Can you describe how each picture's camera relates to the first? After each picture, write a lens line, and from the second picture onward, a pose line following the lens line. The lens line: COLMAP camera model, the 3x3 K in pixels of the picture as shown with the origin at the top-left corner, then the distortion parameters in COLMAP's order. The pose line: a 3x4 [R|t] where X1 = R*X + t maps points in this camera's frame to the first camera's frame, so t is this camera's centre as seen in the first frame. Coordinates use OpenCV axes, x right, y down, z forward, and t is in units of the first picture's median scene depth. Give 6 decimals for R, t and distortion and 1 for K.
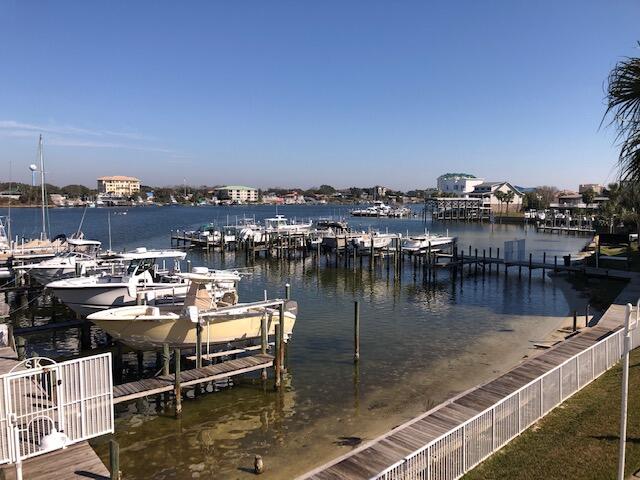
lens RADIAL K [[520.0, 0, 322.1], [0, 520.0, 237.3], [0, 0, 1]] dist [0.046778, -0.044861]
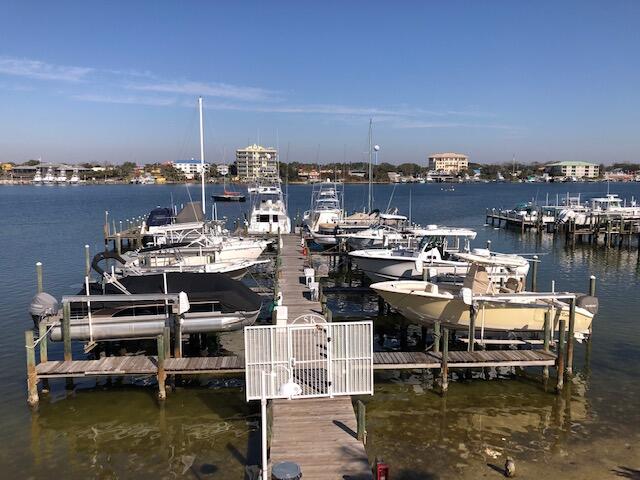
lens RADIAL K [[520.0, 0, 324.8], [0, 520.0, 240.3], [0, 0, 1]] dist [0.046778, -0.044861]
pose [[0.821735, 0.071232, -0.565400, 0.073217], [-0.042959, 0.997077, 0.063180, -0.006648], [0.568248, -0.027628, 0.822394, 0.043891]]
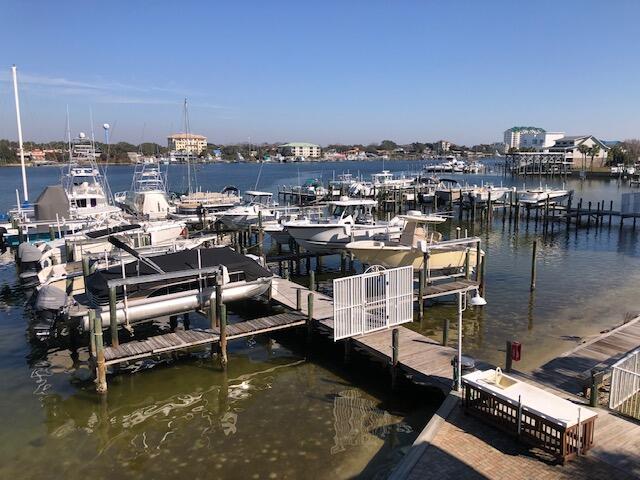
lens RADIAL K [[520.0, 0, 318.0], [0, 520.0, 241.2], [0, 0, 1]] dist [0.046778, -0.044861]
pose [[0.994240, 0.010974, -0.106610, -0.336732], [-0.001316, 0.995920, 0.090236, 0.018727], [0.107165, -0.089576, 0.990198, -0.275418]]
